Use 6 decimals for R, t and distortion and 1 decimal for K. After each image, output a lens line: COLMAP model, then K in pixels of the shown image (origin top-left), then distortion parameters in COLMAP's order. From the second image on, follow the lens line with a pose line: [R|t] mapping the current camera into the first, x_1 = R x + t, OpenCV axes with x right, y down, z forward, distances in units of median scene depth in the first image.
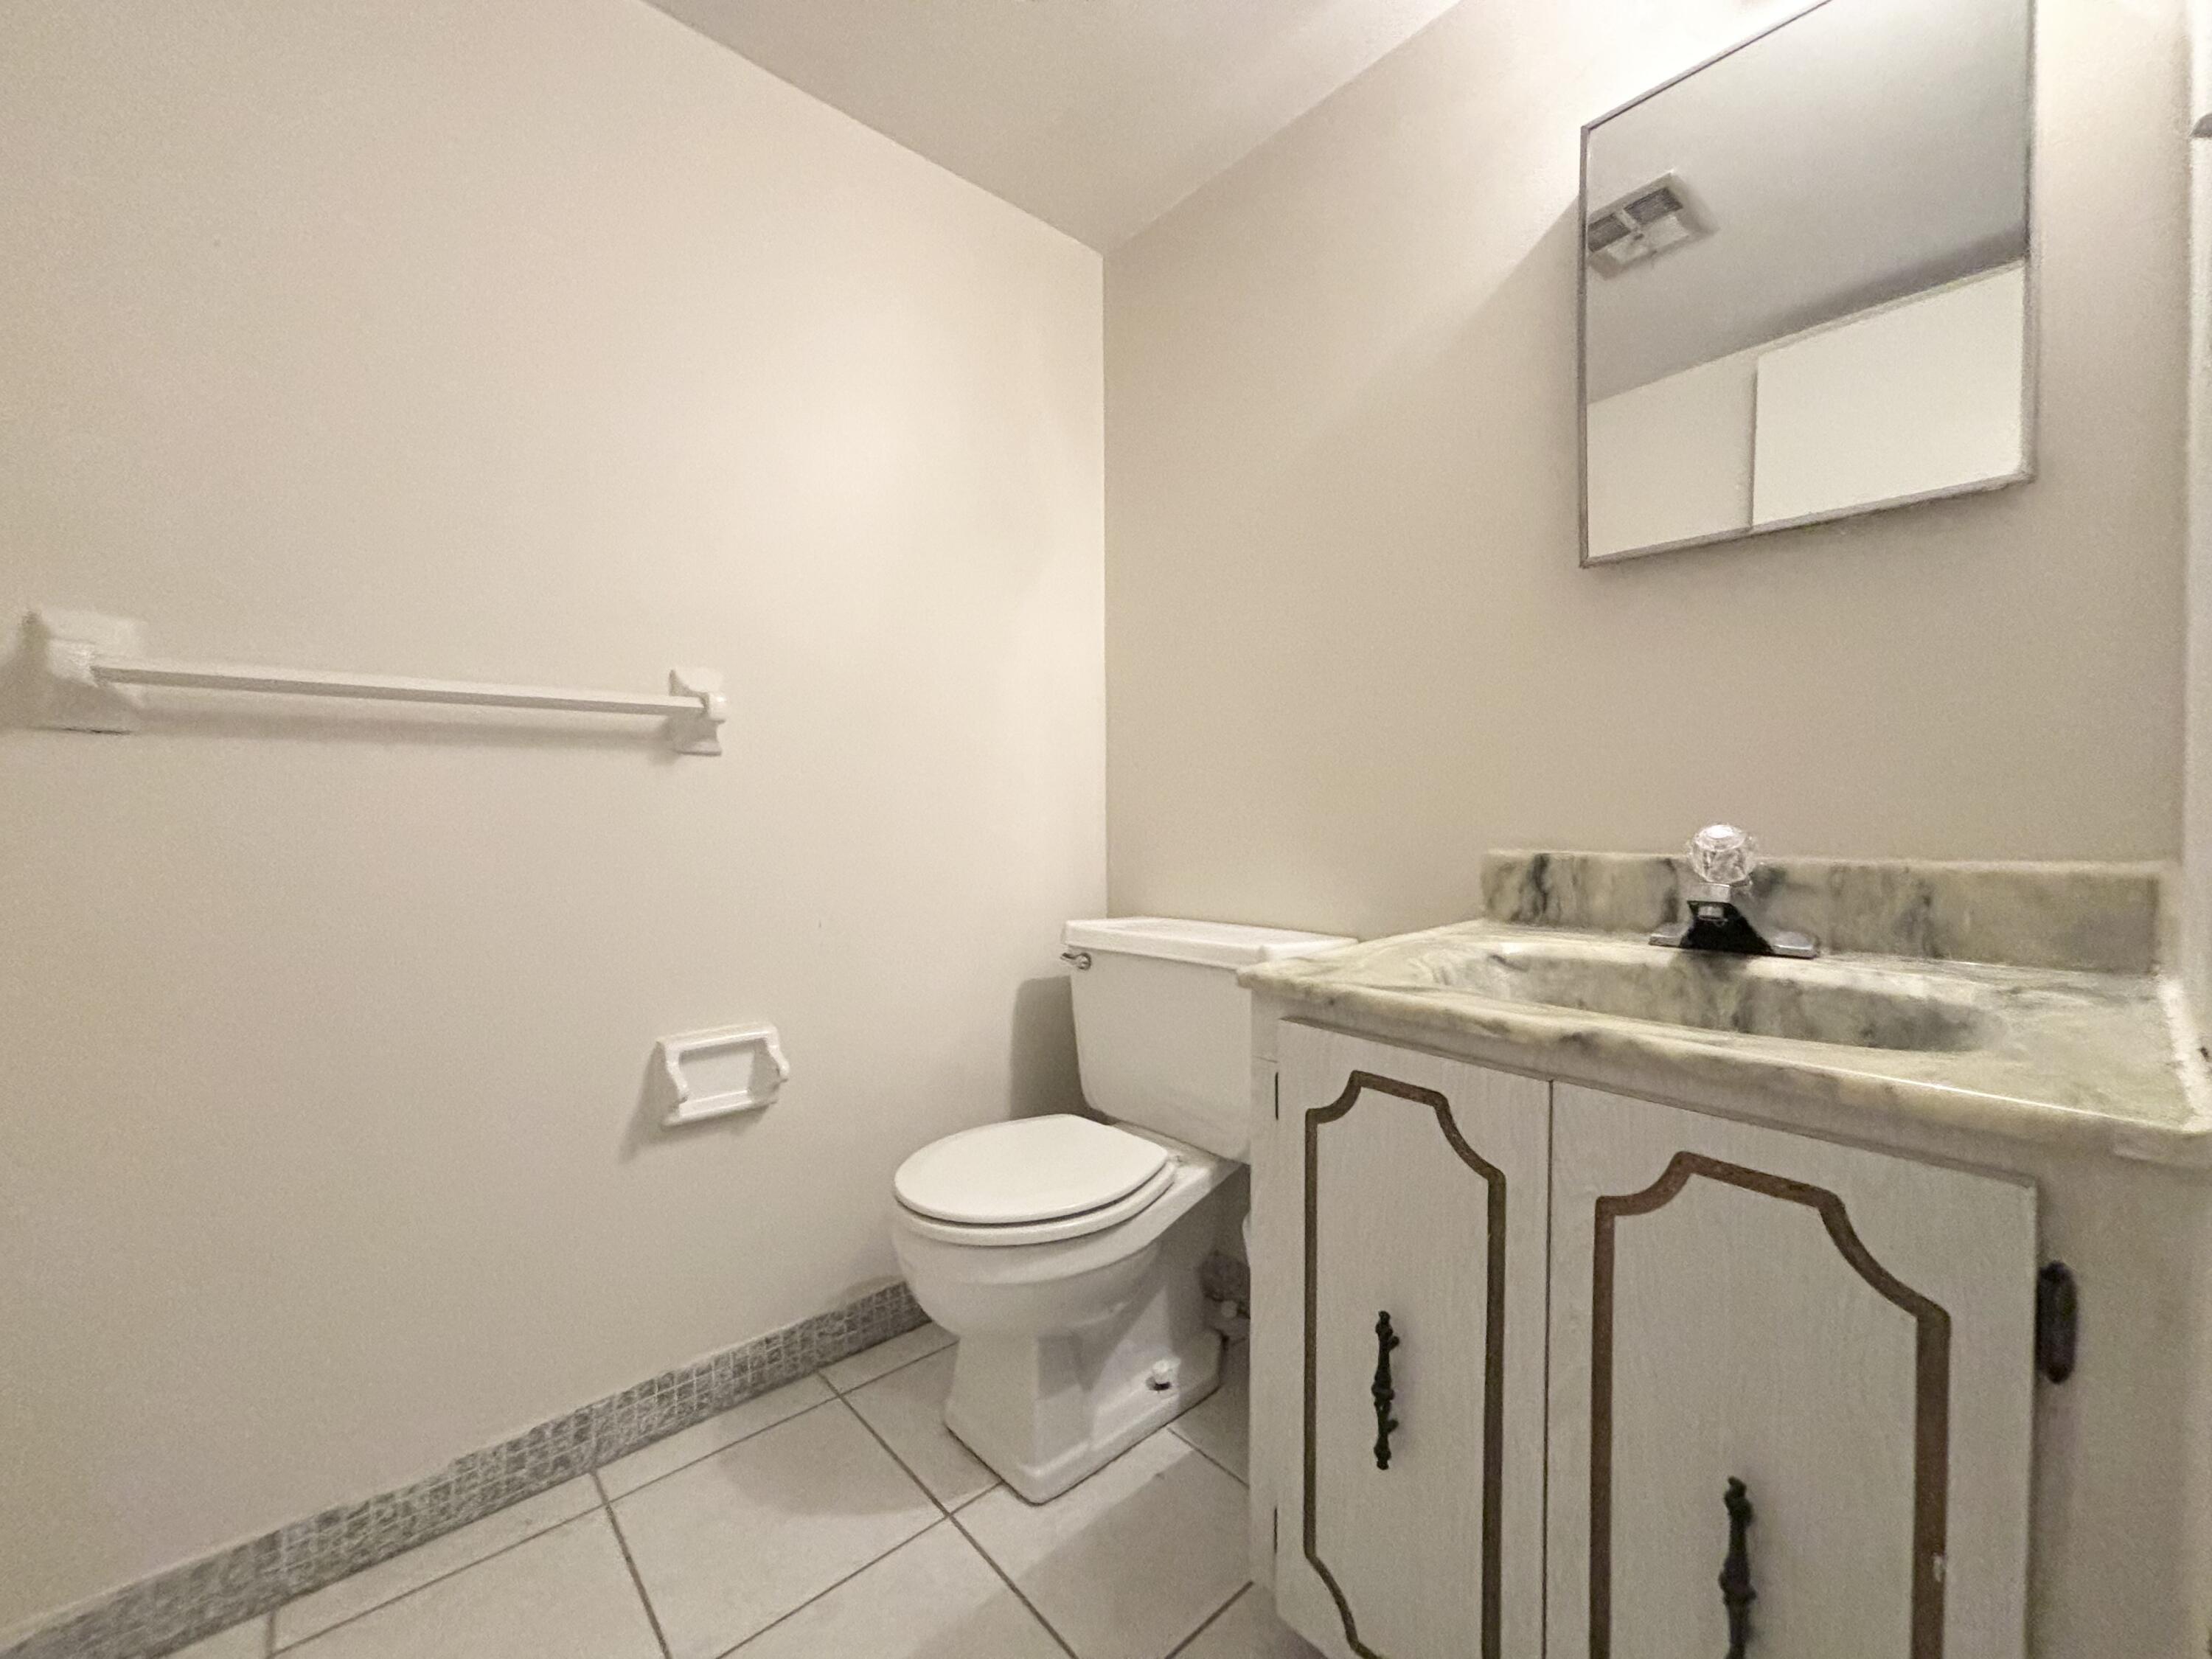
lens RADIAL K [[867.1, 0, 1103.0], [0, 867.1, 836.6], [0, 0, 1]] dist [0.001061, 0.000093]
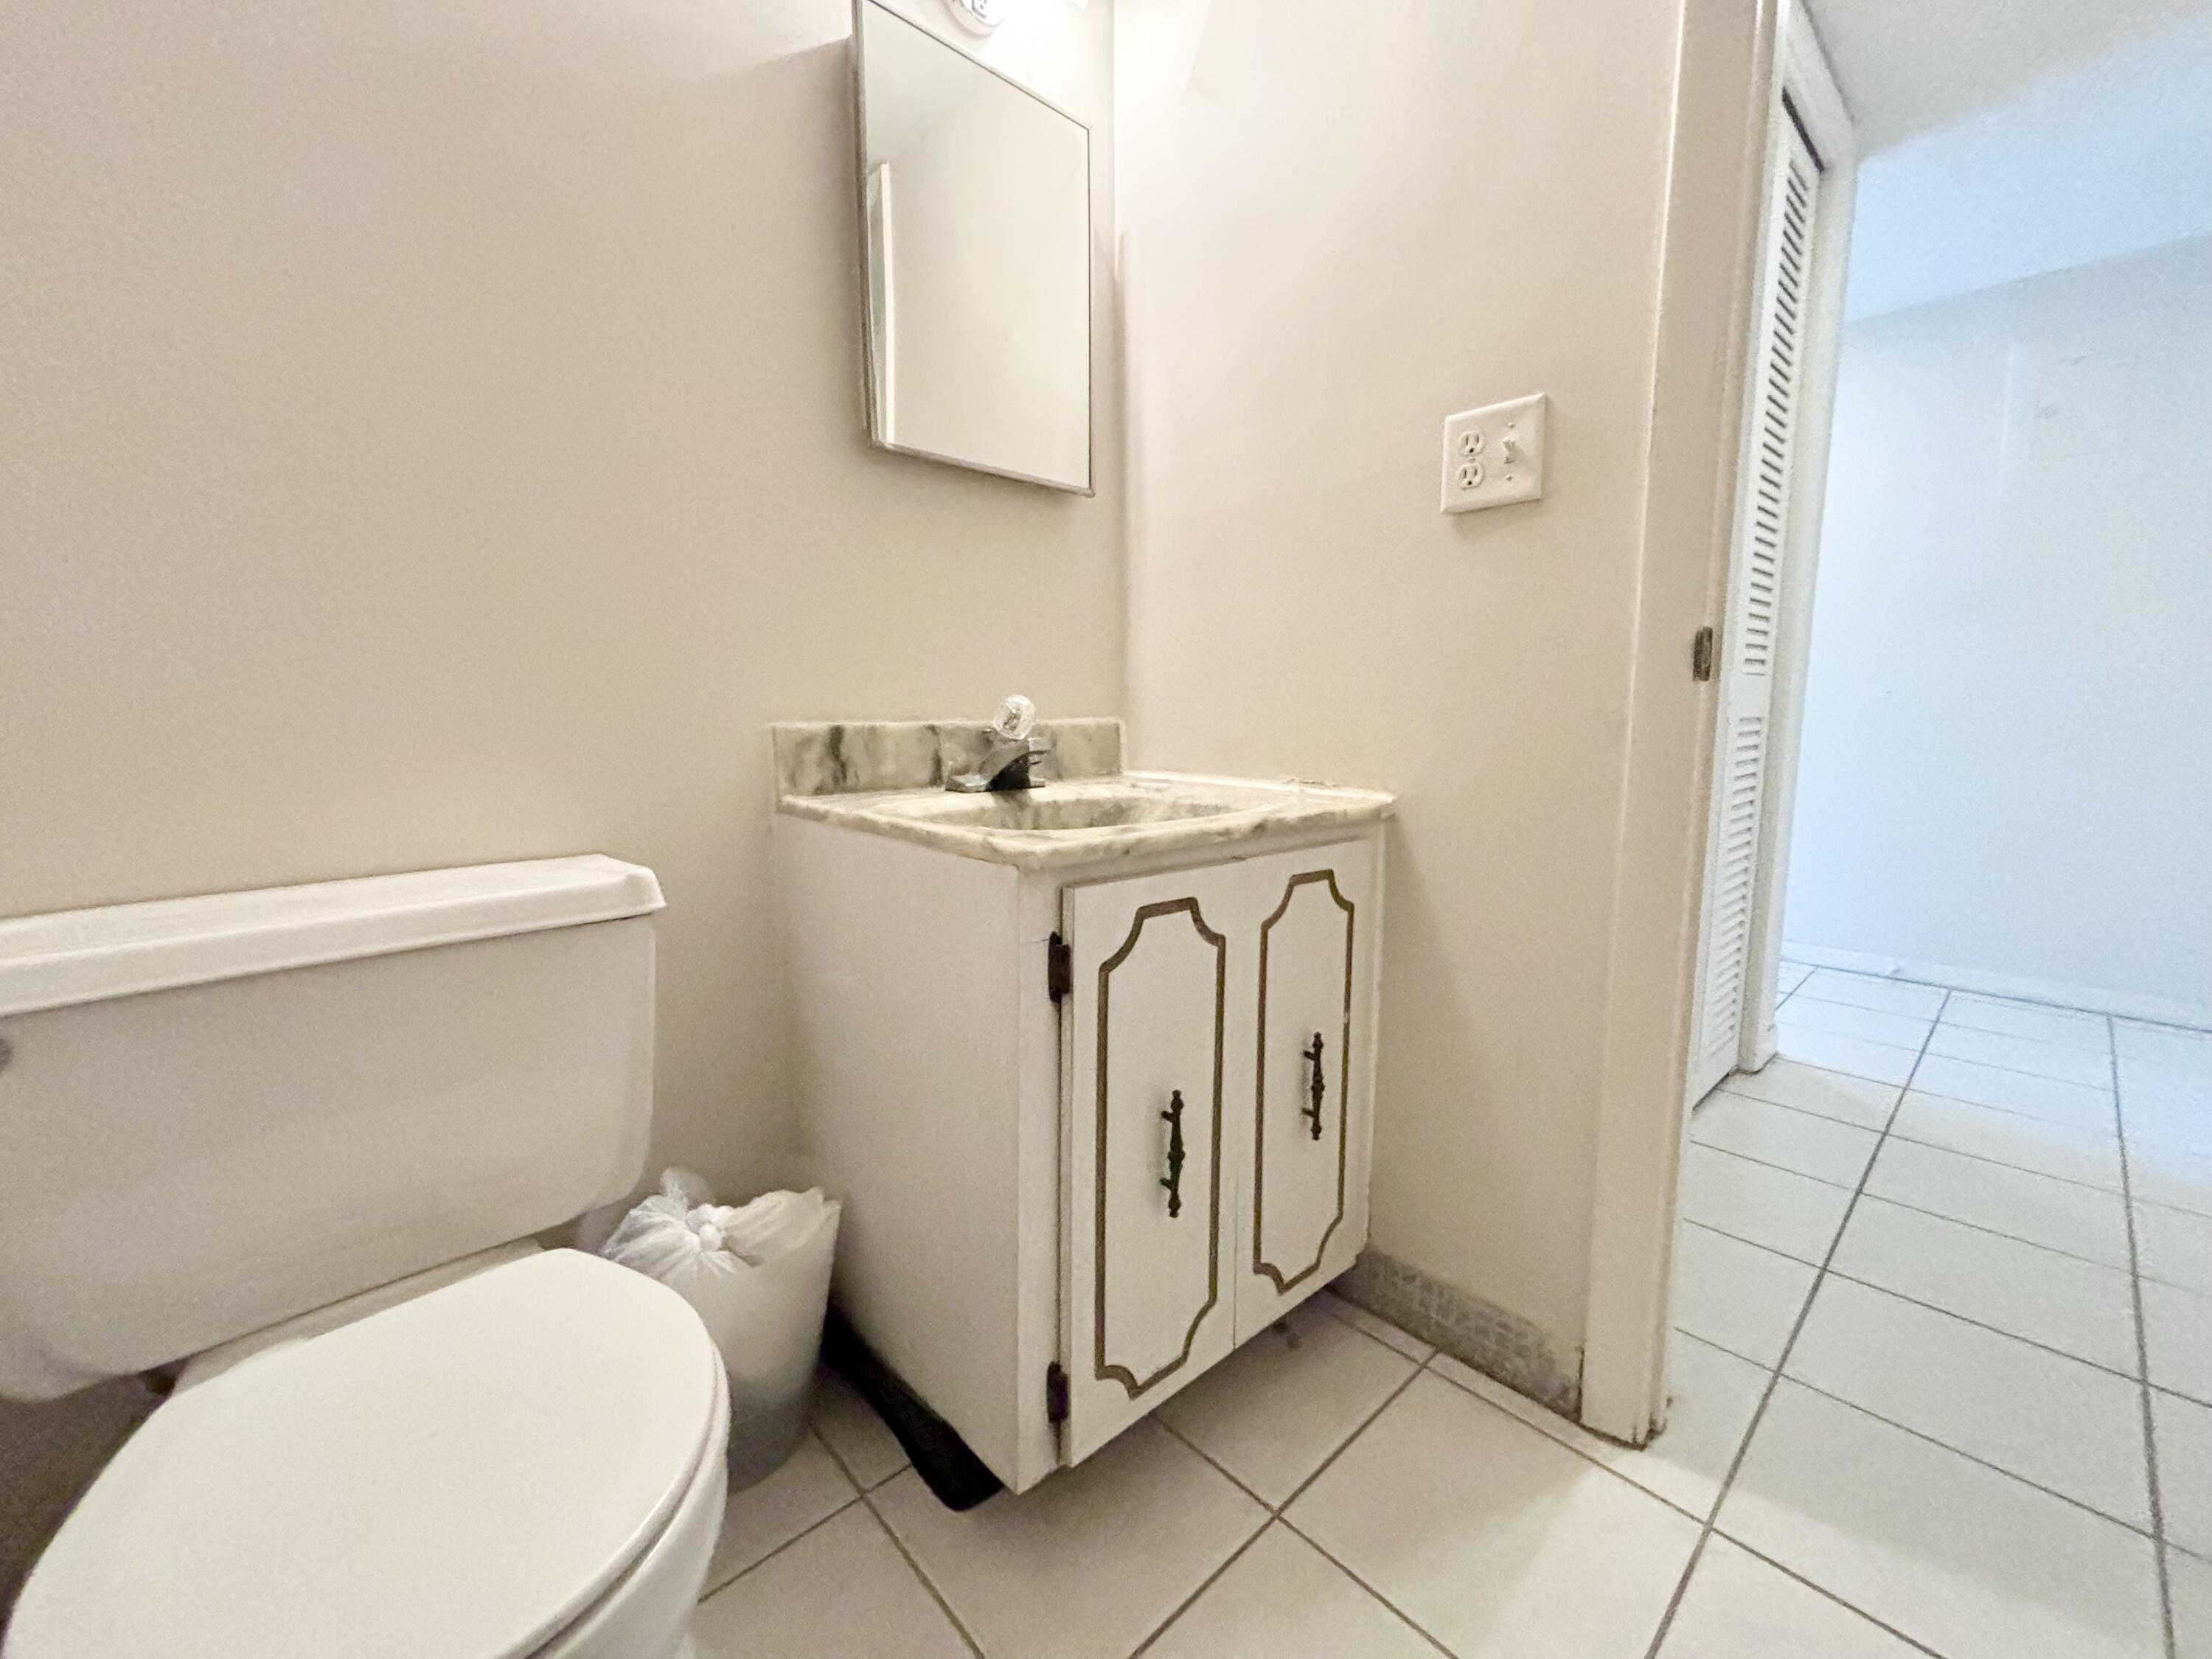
lens RADIAL K [[890.3, 0, 1102.4], [0, 890.3, 818.0], [0, 0, 1]] dist [0.000372, 0.000007]
pose [[-0.030121, -0.120532, 0.992252, -0.695493], [0.021265, 0.992401, 0.121195, 0.009528], [-0.999320, 0.024750, -0.027329, 0.893015]]
